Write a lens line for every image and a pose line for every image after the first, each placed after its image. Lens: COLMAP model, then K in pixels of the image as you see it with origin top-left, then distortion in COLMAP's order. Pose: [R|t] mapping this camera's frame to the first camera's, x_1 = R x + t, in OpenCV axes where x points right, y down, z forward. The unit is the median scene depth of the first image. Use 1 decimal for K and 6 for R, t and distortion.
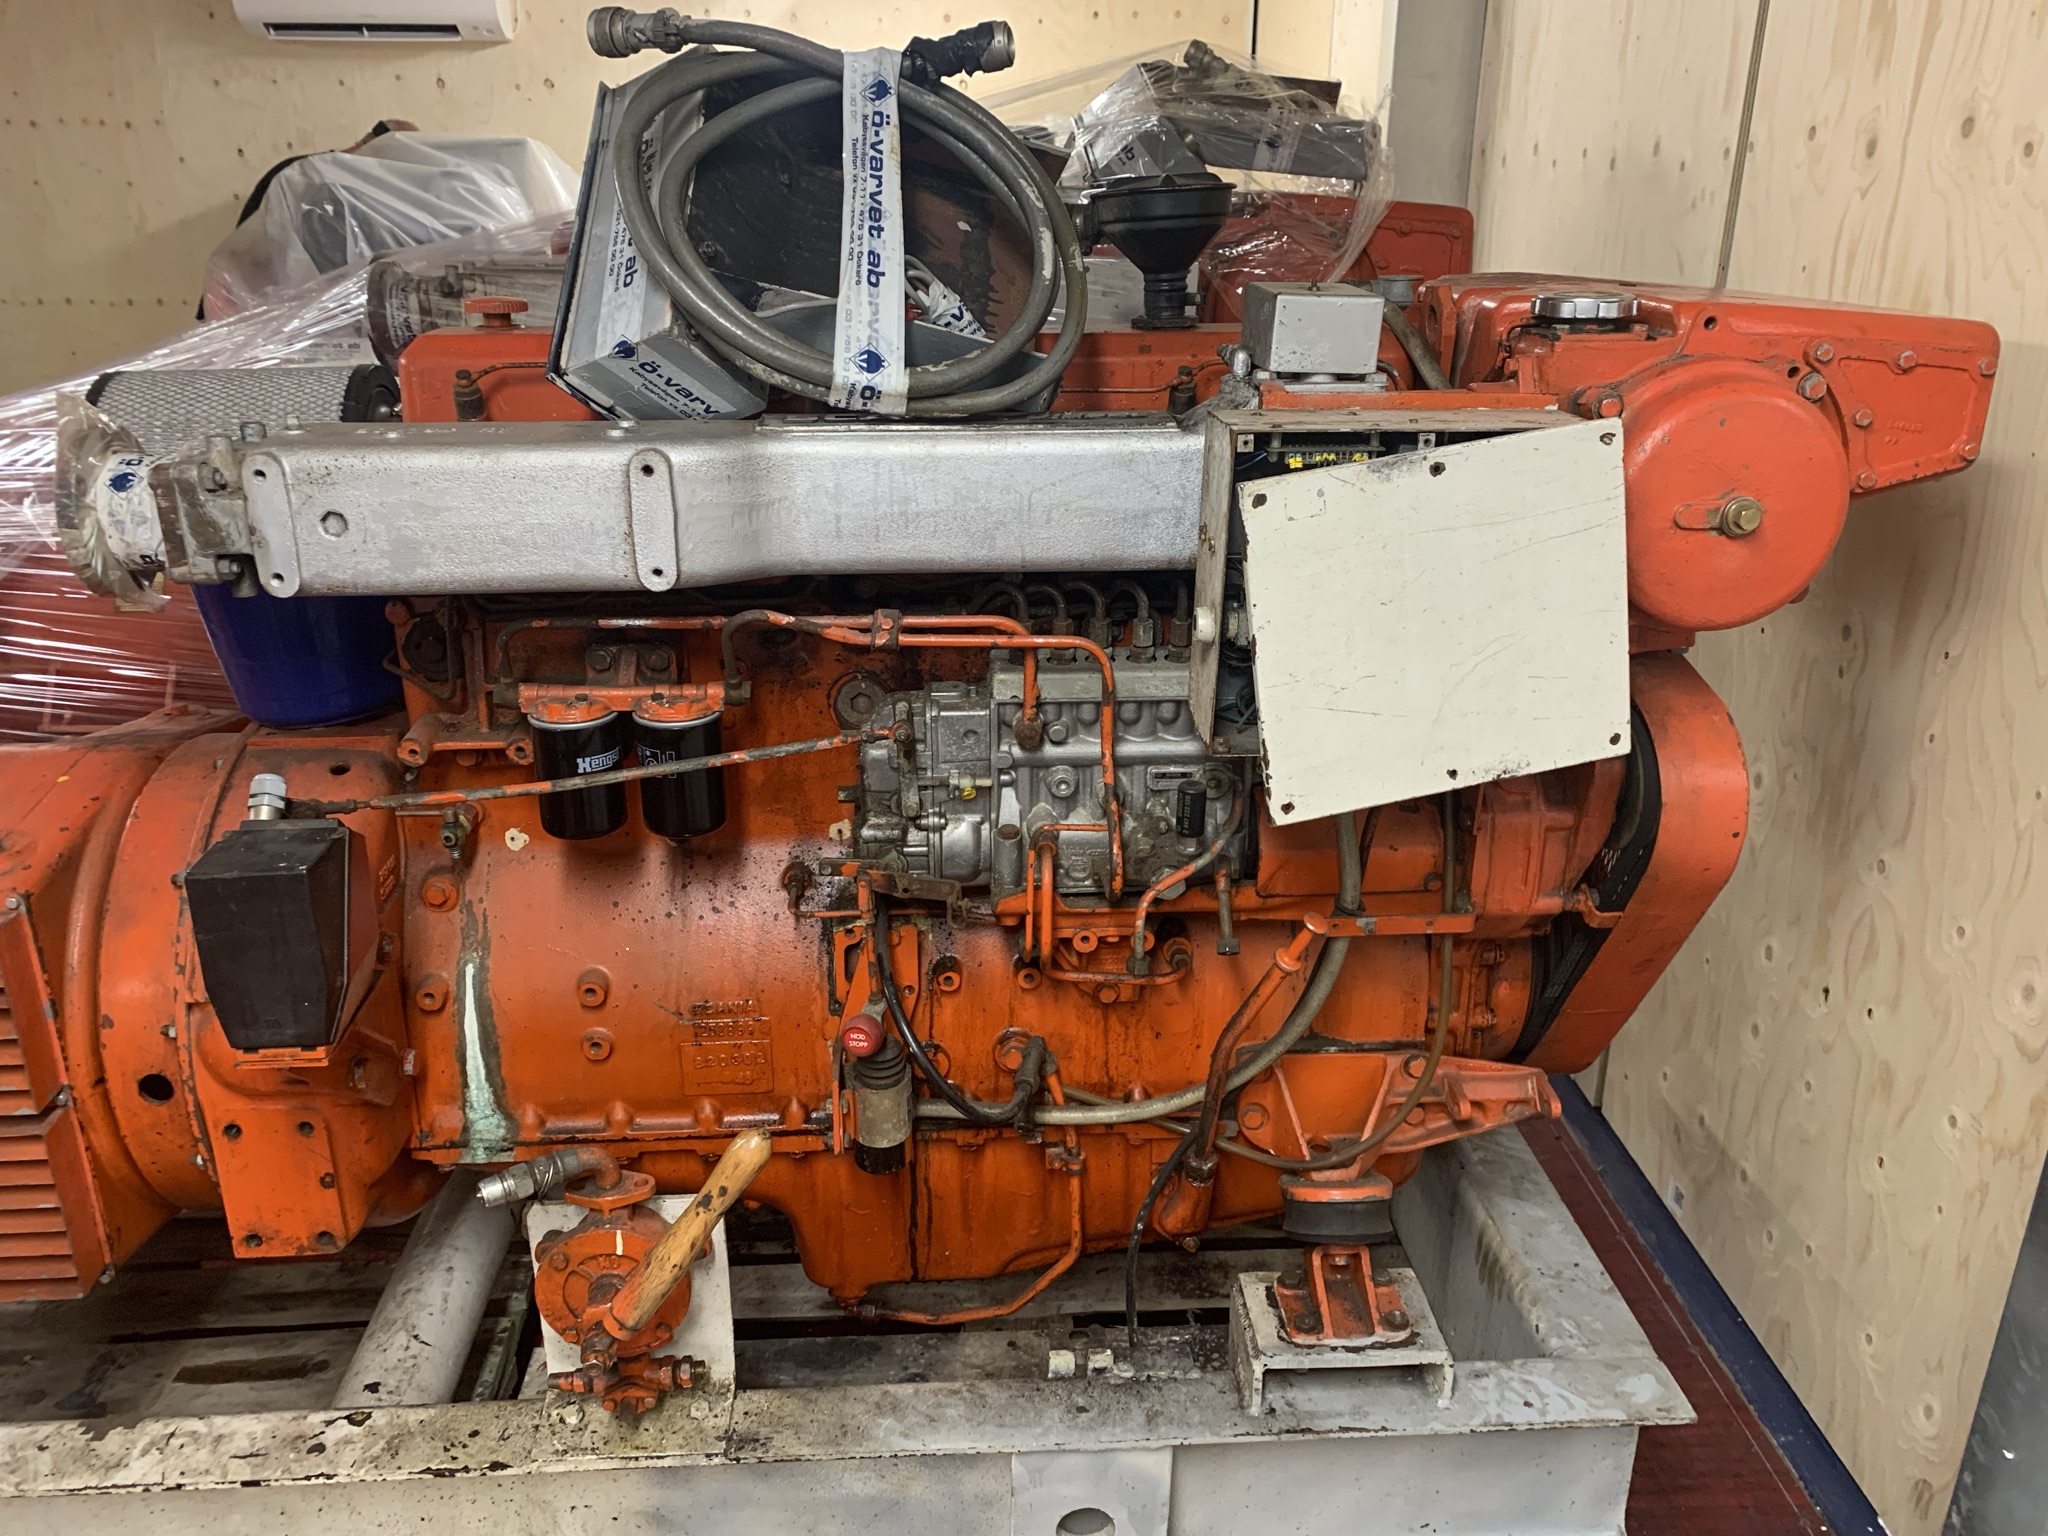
lens RADIAL K [[1554.3, 0, 1017.2], [0, 1554.3, 723.4], [0, 0, 1]] dist [0.008989, -0.004546]
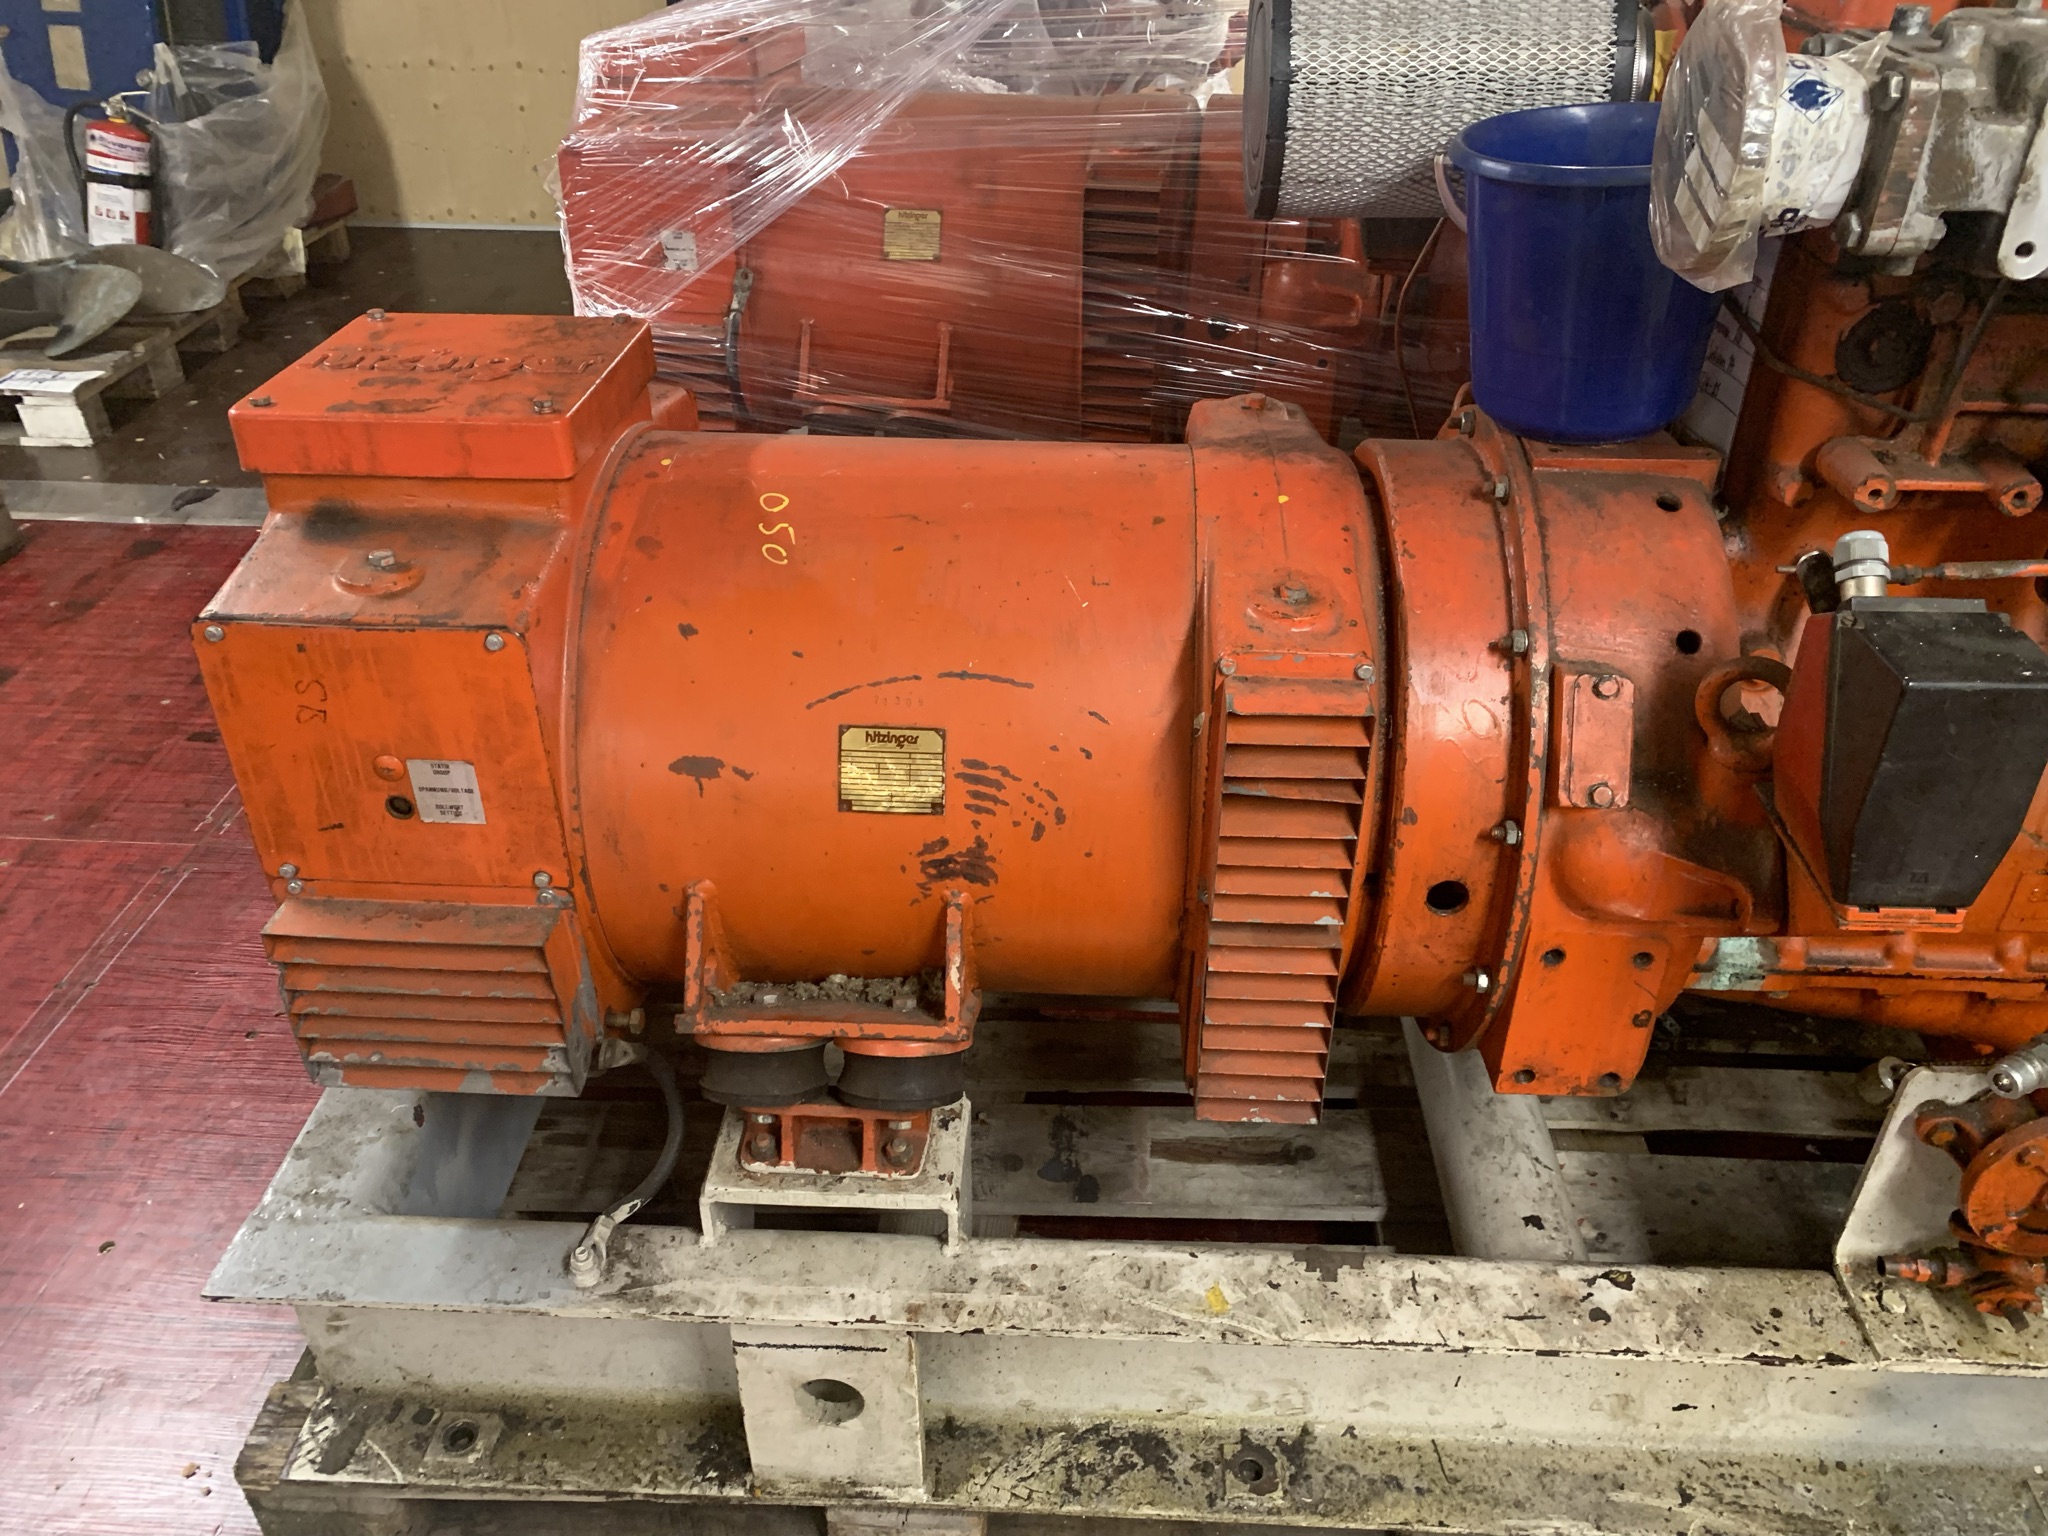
lens RADIAL K [[1554.3, 0, 1017.2], [0, 1554.3, 723.4], [0, 0, 1]] dist [0.008989, -0.004546]
pose [[0.994240, 0.058300, -0.089930, -0.714054], [-0.037911, 0.976163, 0.213700, -0.017406], [0.100245, -0.209060, 0.972751, 0.215151]]
